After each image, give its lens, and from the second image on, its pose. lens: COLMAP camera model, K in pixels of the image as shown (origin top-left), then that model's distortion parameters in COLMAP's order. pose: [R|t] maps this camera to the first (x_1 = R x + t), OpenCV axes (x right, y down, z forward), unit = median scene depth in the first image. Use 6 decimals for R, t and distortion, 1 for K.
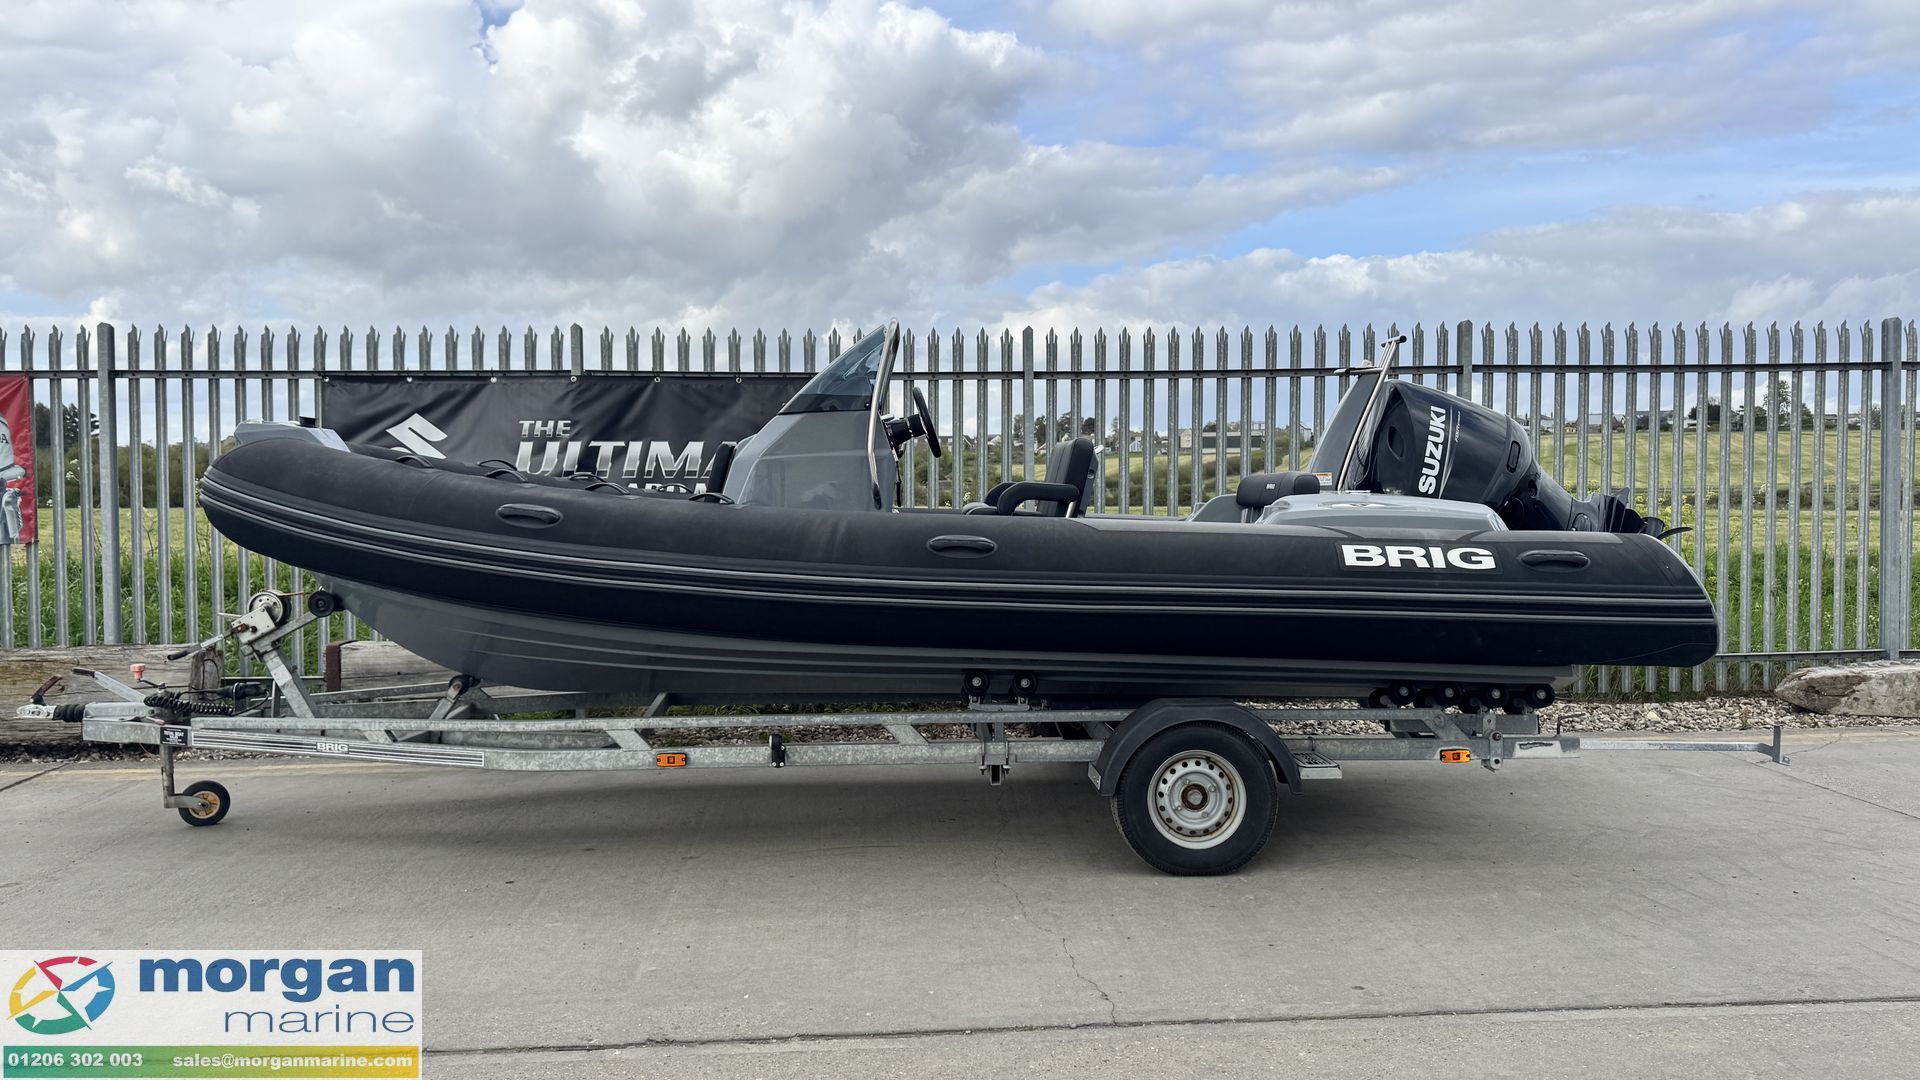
lens RADIAL K [[1352.8, 0, 956.4], [0, 1352.8, 540.7], [0, 0, 1]] dist [0.122829, -0.162193]
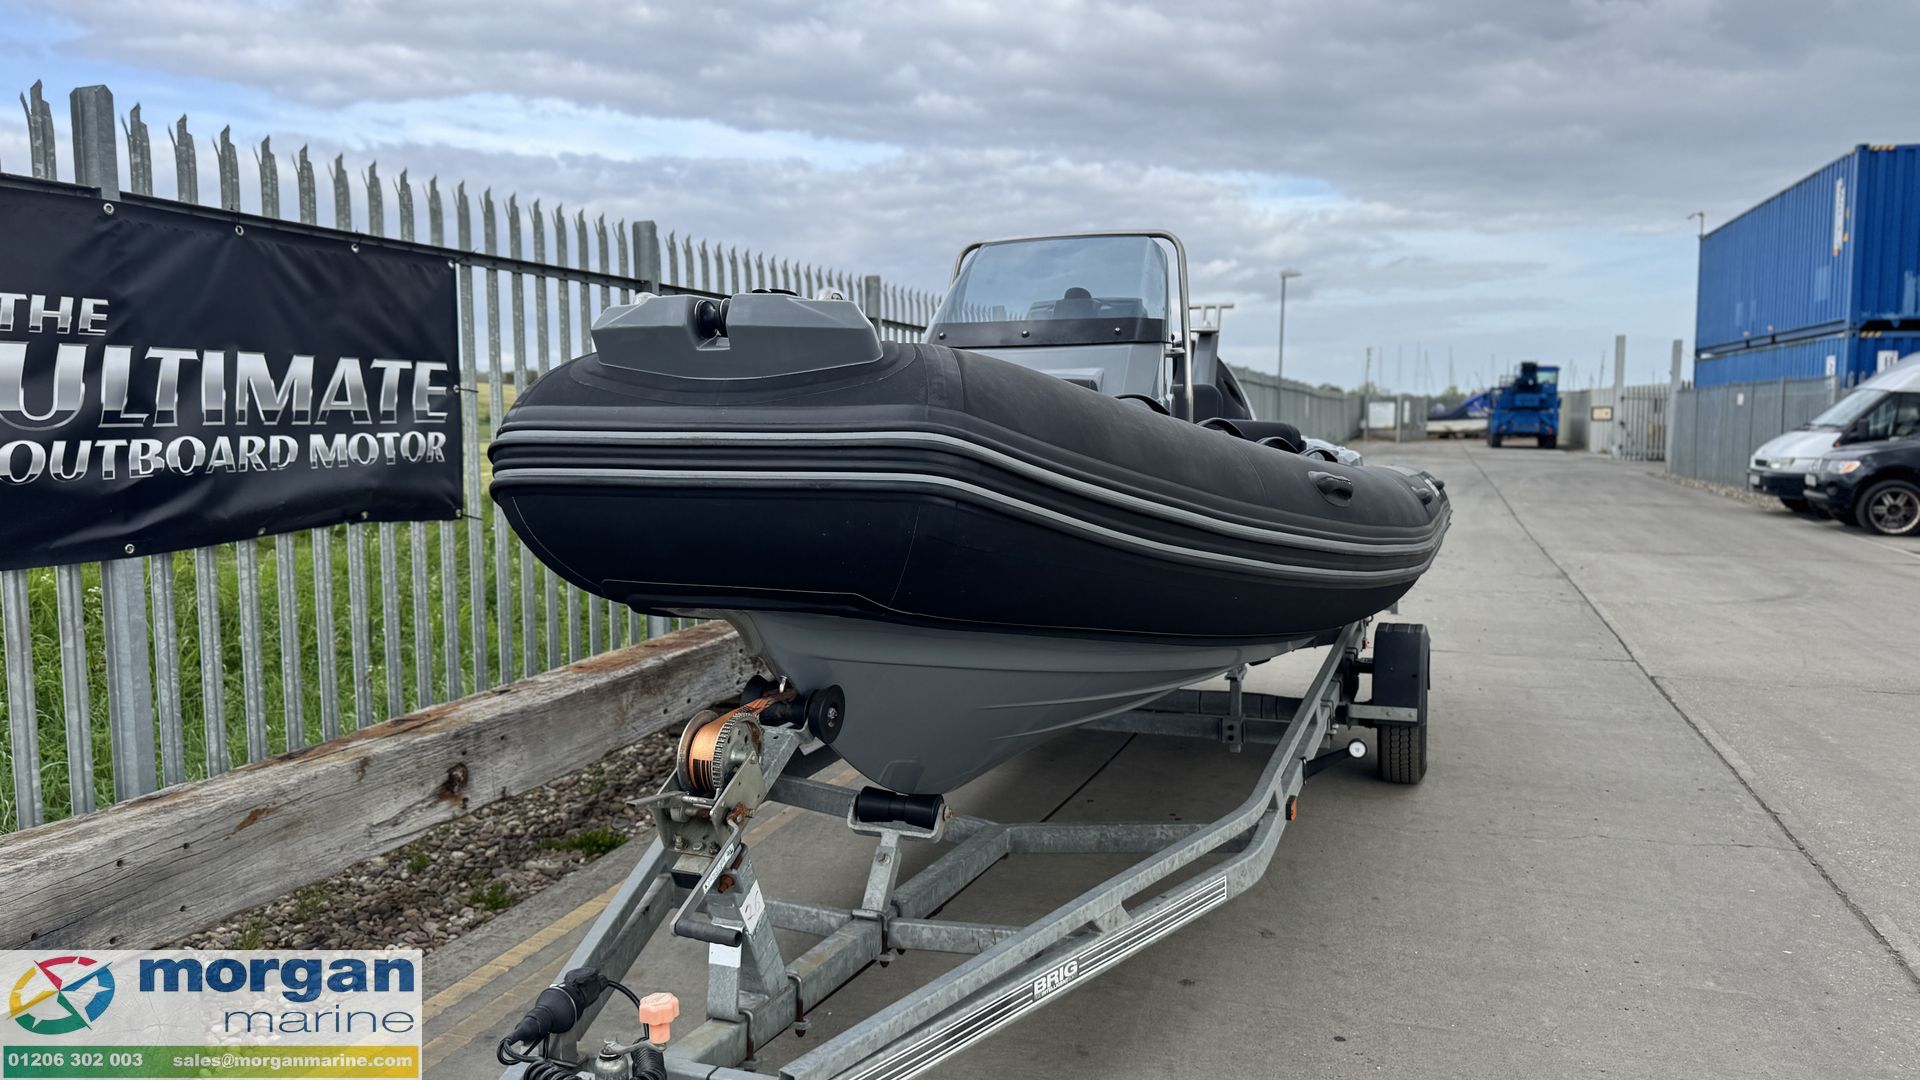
lens RADIAL K [[1352.8, 0, 956.4], [0, 1352.8, 540.7], [0, 0, 1]] dist [0.122829, -0.162193]
pose [[0.373424, -0.083522, 0.923893, -0.844639], [0.045190, 0.996394, 0.071811, -0.039418], [-0.926559, 0.014934, 0.375852, 0.787145]]
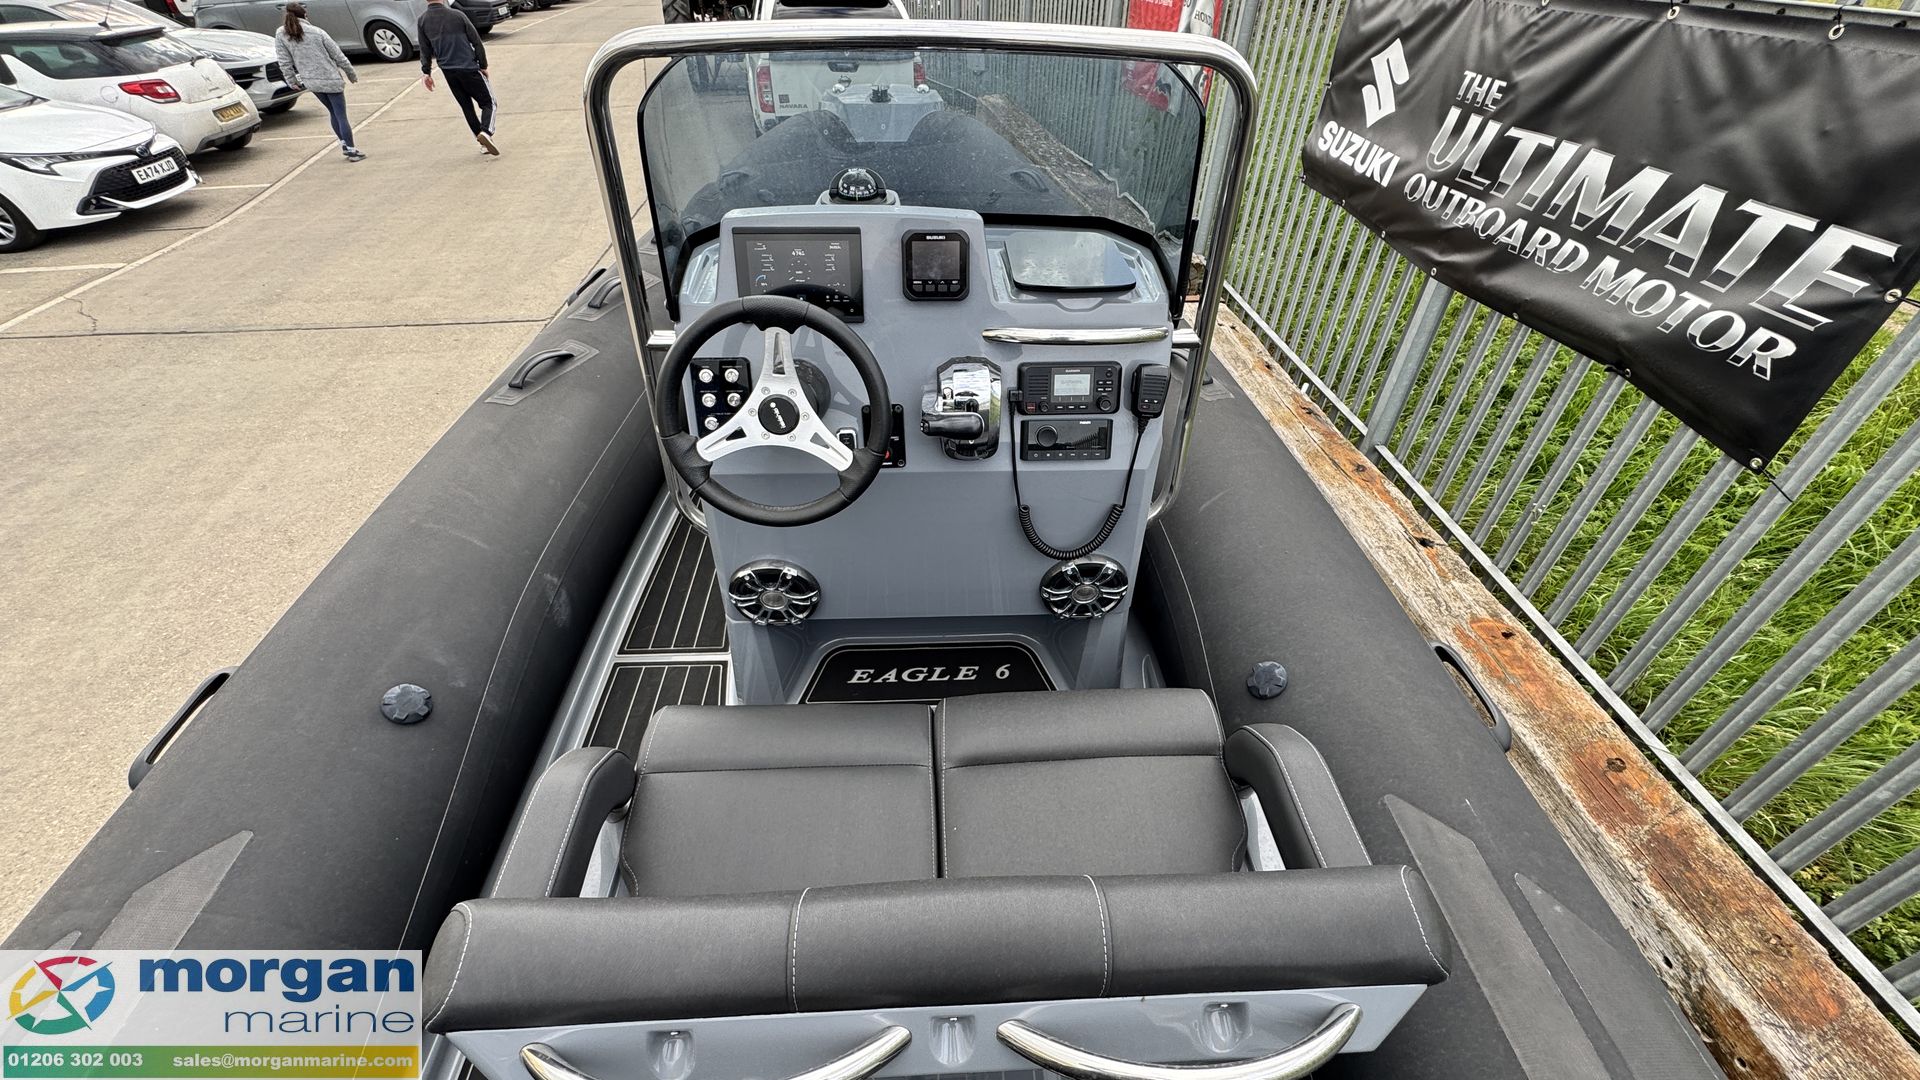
lens RADIAL K [[759.4, 0, 966.4], [0, 759.4, 536.4], [0, 0, 1]] dist [-0.001713, -0.000077]
pose [[0.024562, 0.632828, -0.773902, 0.138699], [-0.059621, 0.773685, 0.630759, -0.180314], [0.997919, 0.030648, 0.056733, 1.037239]]
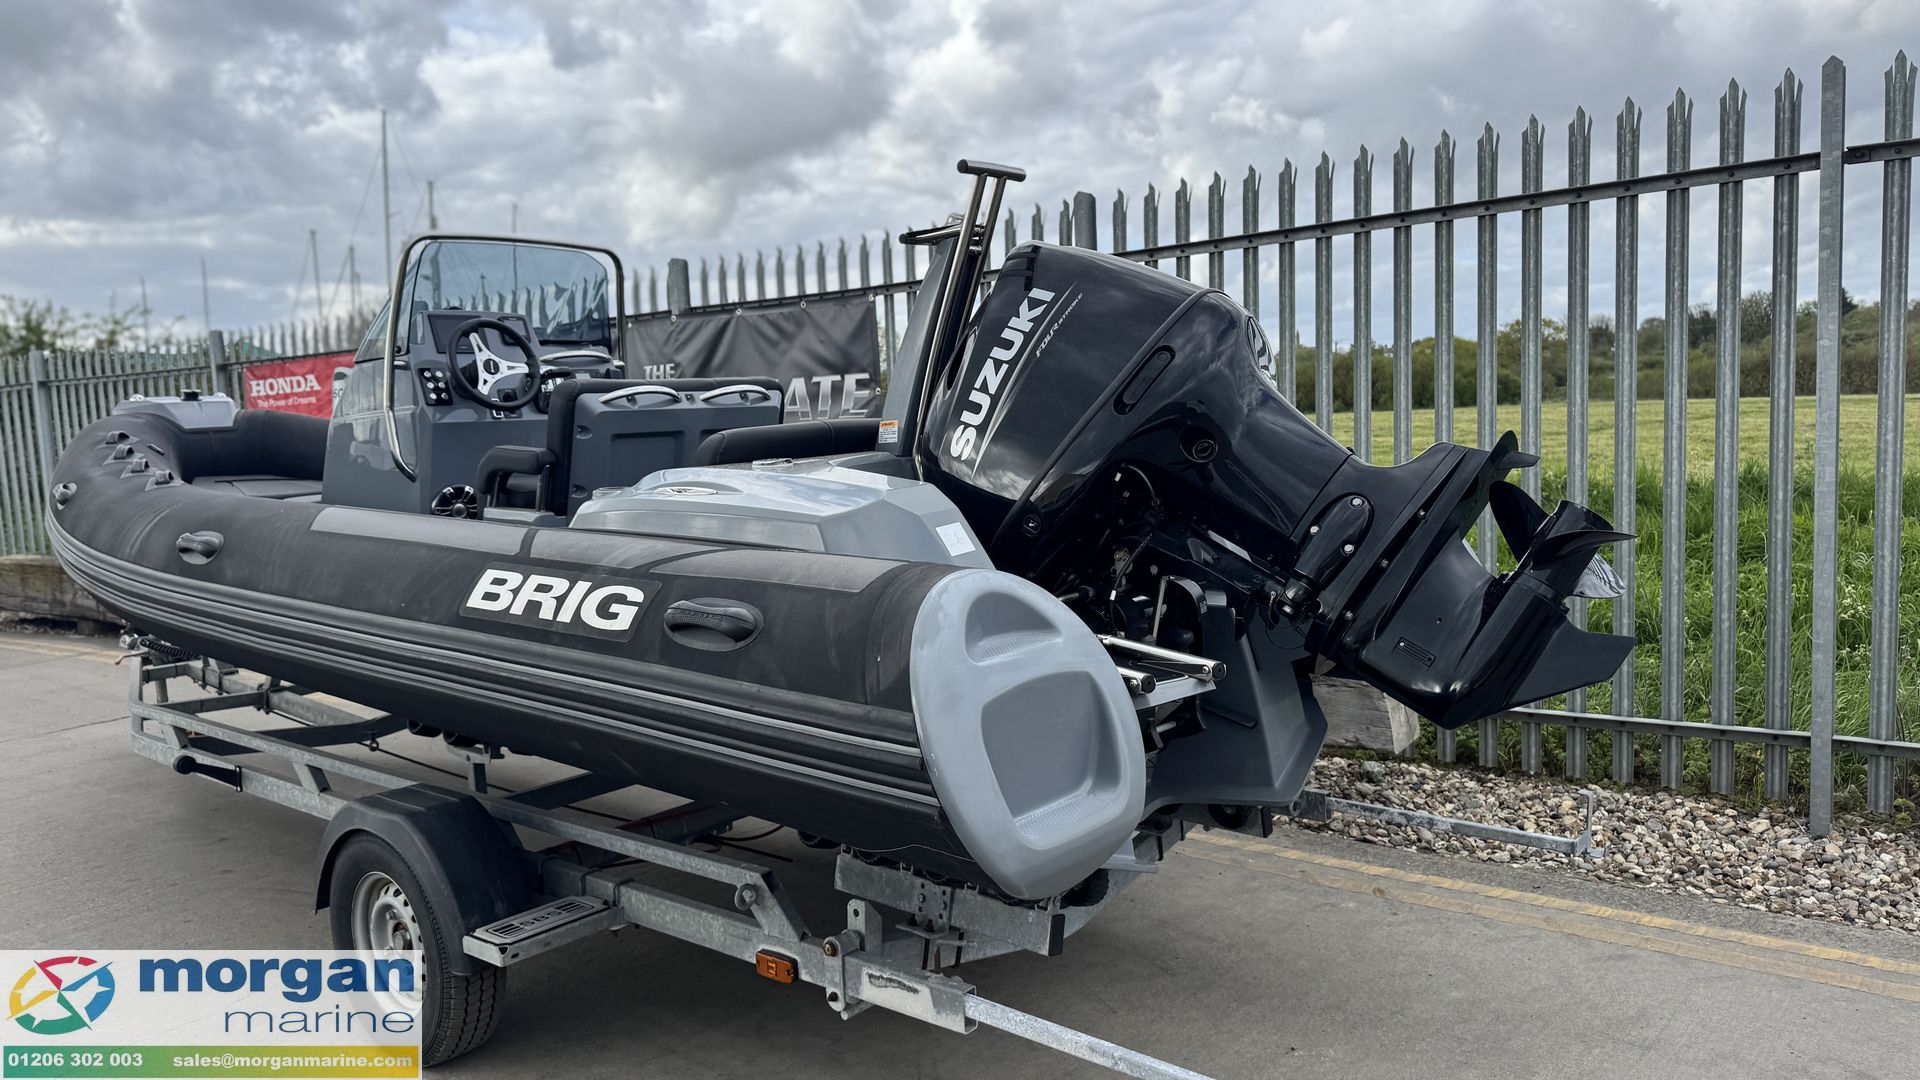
lens RADIAL K [[1352.8, 0, 956.4], [0, 1352.8, 540.7], [0, 0, 1]] dist [0.122829, -0.162193]
pose [[0.733390, 0.035829, -0.678863, 0.698053], [0.016167, 0.997409, 0.070106, -0.039616], [0.679615, -0.062390, 0.730911, 0.605812]]
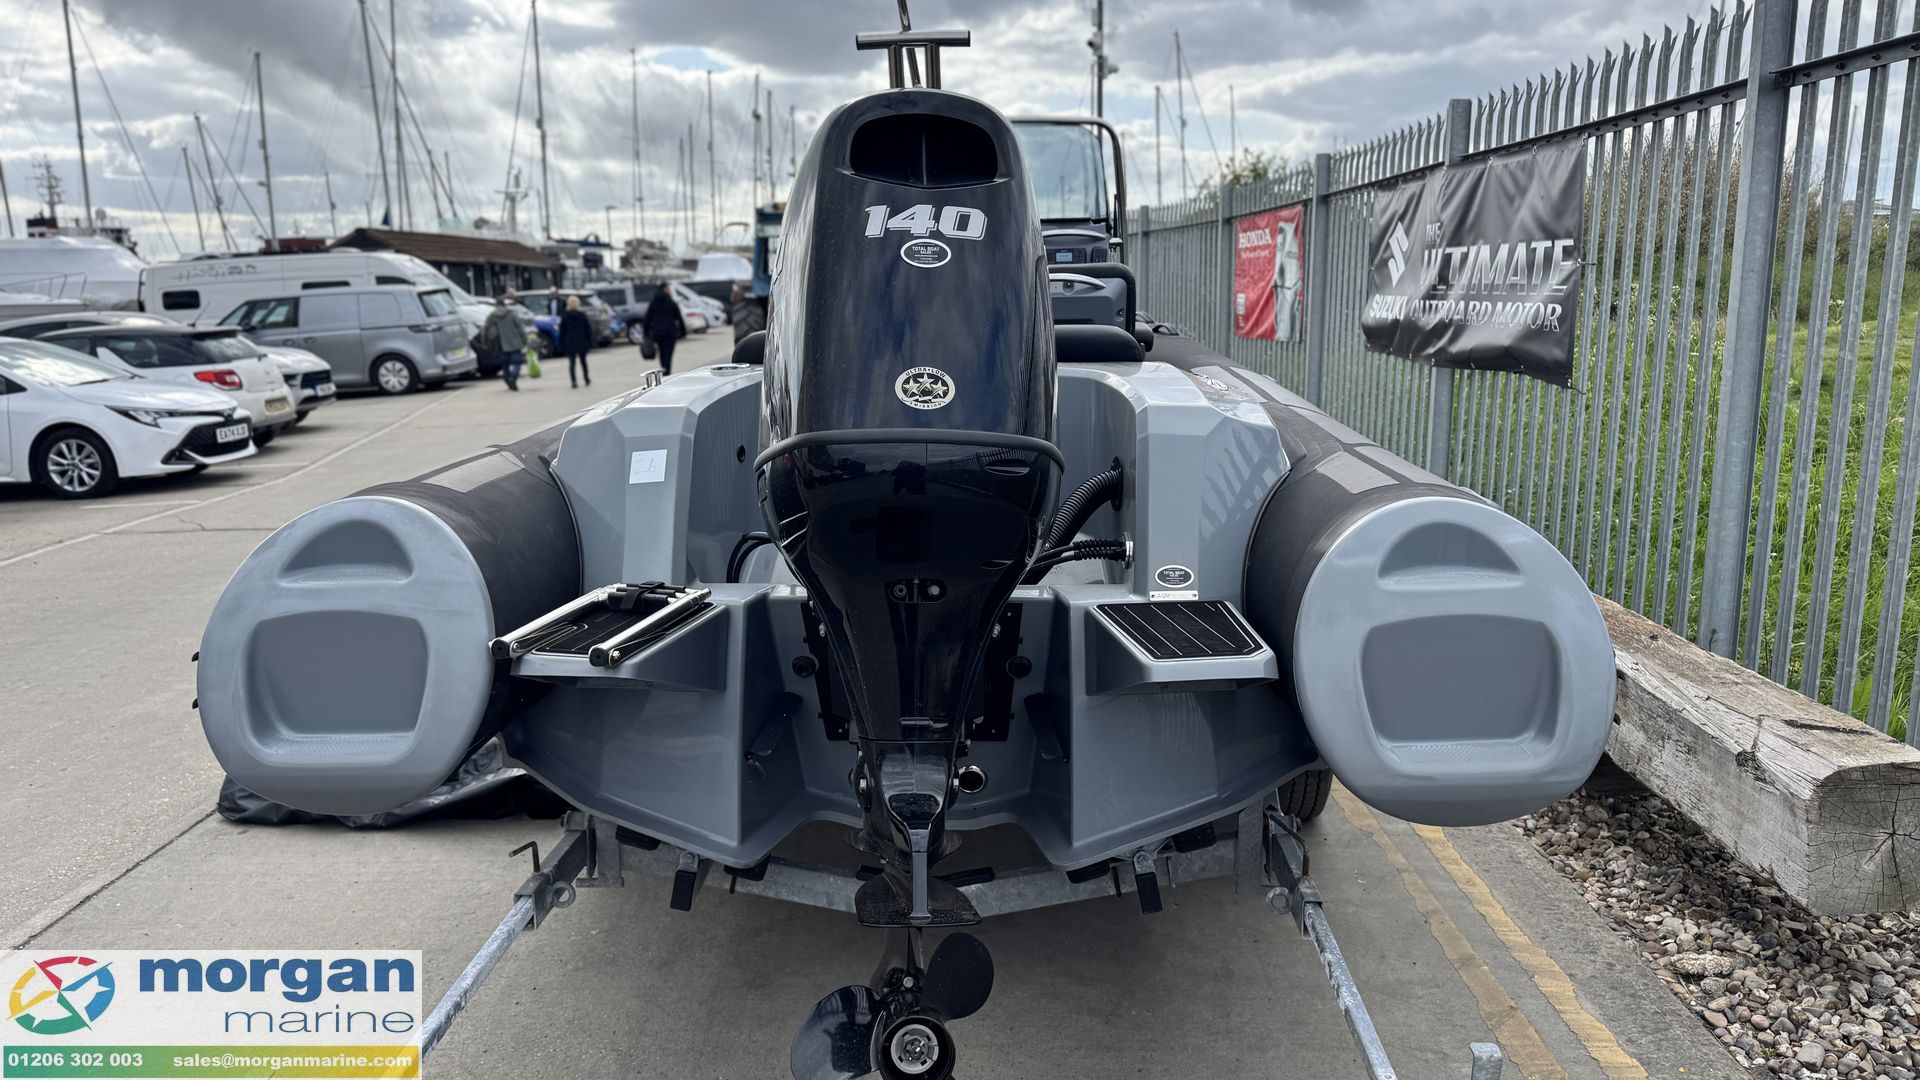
lens RADIAL K [[1352.8, 0, 956.4], [0, 1352.8, 540.7], [0, 0, 1]] dist [0.122829, -0.162193]
pose [[-0.079623, 0.189096, -0.978725, 0.824318], [-0.025805, 0.981122, 0.191658, -0.070445], [0.996491, 0.040517, -0.073240, 1.077065]]
